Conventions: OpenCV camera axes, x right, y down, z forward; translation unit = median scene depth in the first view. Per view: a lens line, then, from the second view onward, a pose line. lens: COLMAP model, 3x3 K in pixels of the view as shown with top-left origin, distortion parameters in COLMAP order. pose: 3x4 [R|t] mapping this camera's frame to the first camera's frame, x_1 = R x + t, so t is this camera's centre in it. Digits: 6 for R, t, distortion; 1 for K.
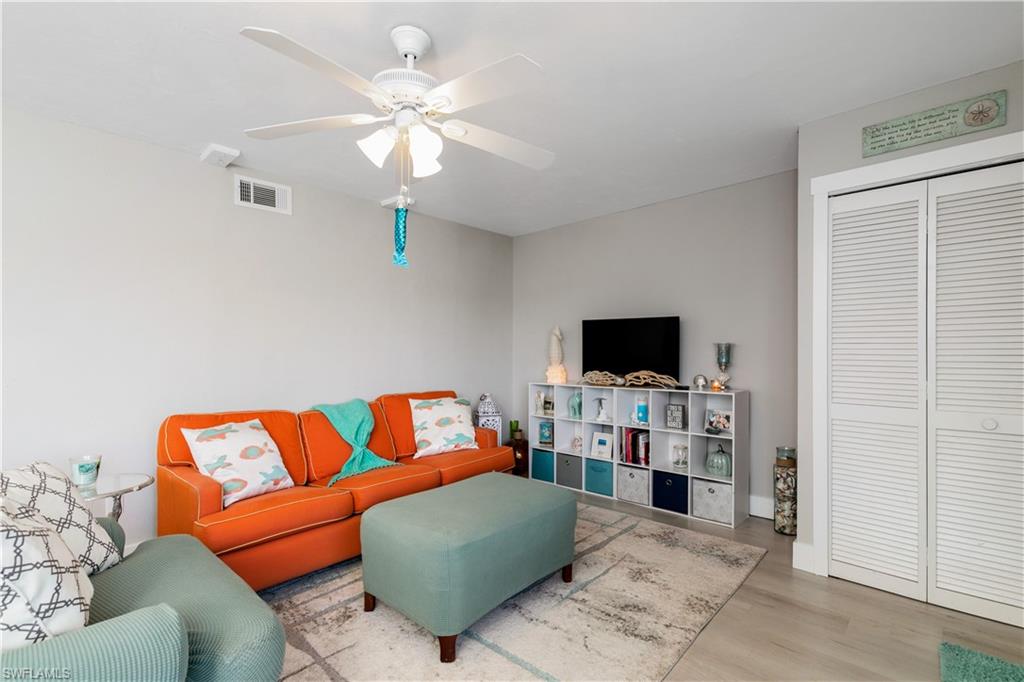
lens RADIAL K [[469.0, 0, 514.6], [0, 469.0, 348.5], [0, 0, 1]] dist [0.009030, -0.003335]
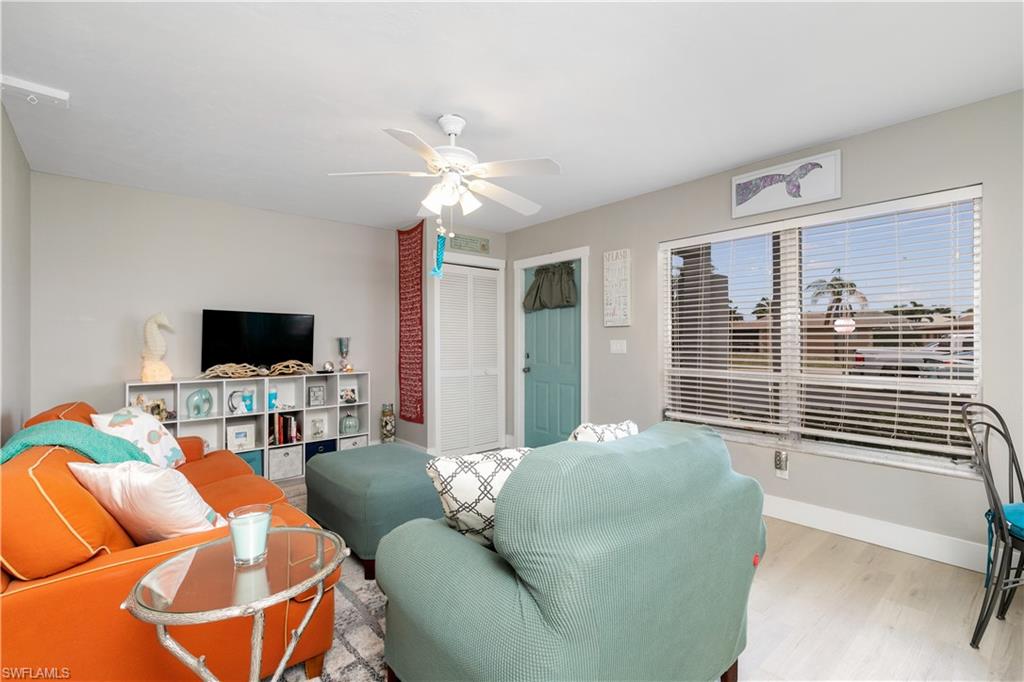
lens RADIAL K [[469.0, 0, 504.0], [0, 469.0, 348.6], [0, 0, 1]] dist [0.009030, -0.003335]
pose [[0.115871, -0.011074, 0.993202, -0.823811], [-0.003138, 0.999929, 0.011515, 0.004432], [-0.993259, -0.004451, 0.115828, 0.369099]]
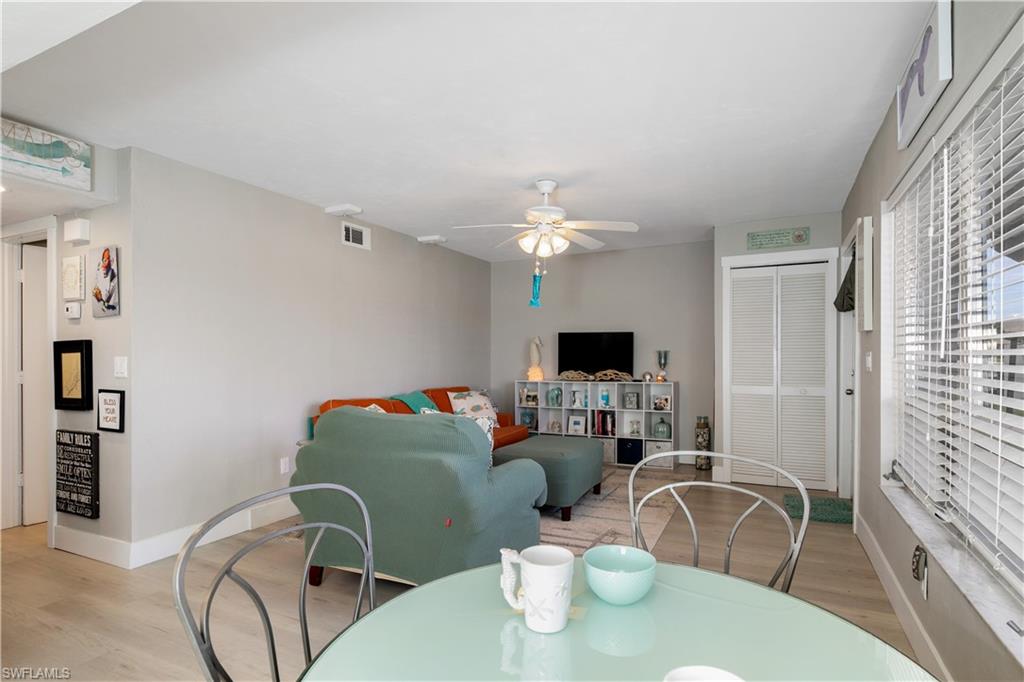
lens RADIAL K [[537.0, 0, 512.6], [0, 537.0, 349.9], [0, 0, 1]] dist [0.006476, 0.001353]
pose [[0.961469, 0.005316, 0.274861, -0.470804], [-0.002467, 0.999940, -0.010709, 0.006195], [-0.274901, 0.009618, 0.961424, -0.499909]]
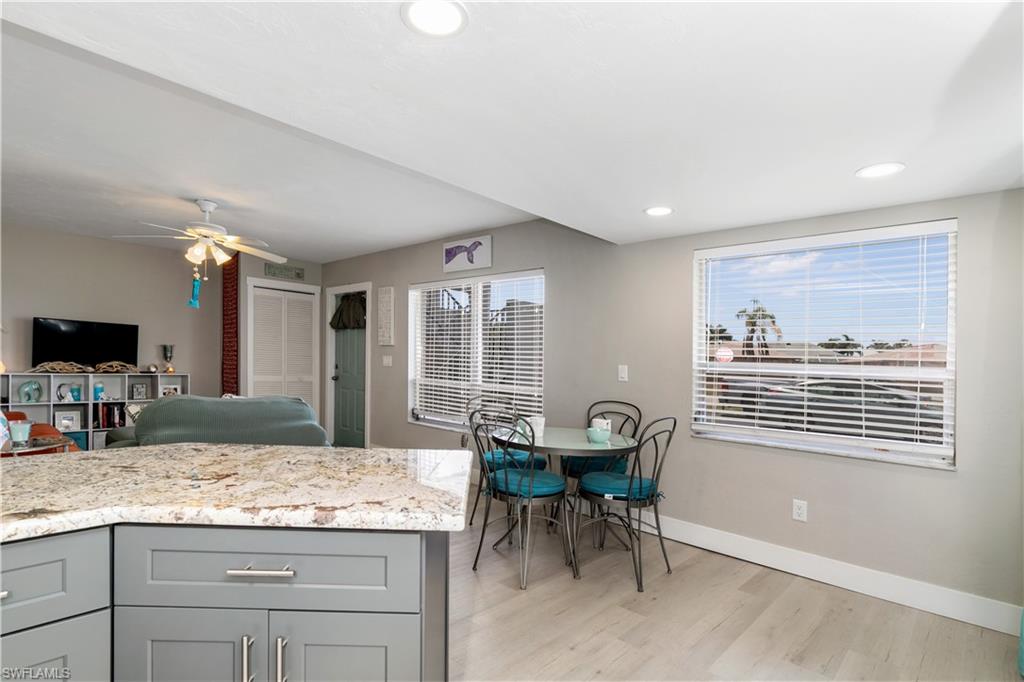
lens RADIAL K [[522.5, 0, 506.0], [0, 522.5, 388.9], [0, 0, 1]] dist [0.011954, -0.001426]
pose [[0.001450, -0.048013, 0.998846, -1.345713], [-0.042815, 0.997928, 0.048031, 0.004170], [-0.999082, -0.042835, -0.000609, -0.177574]]
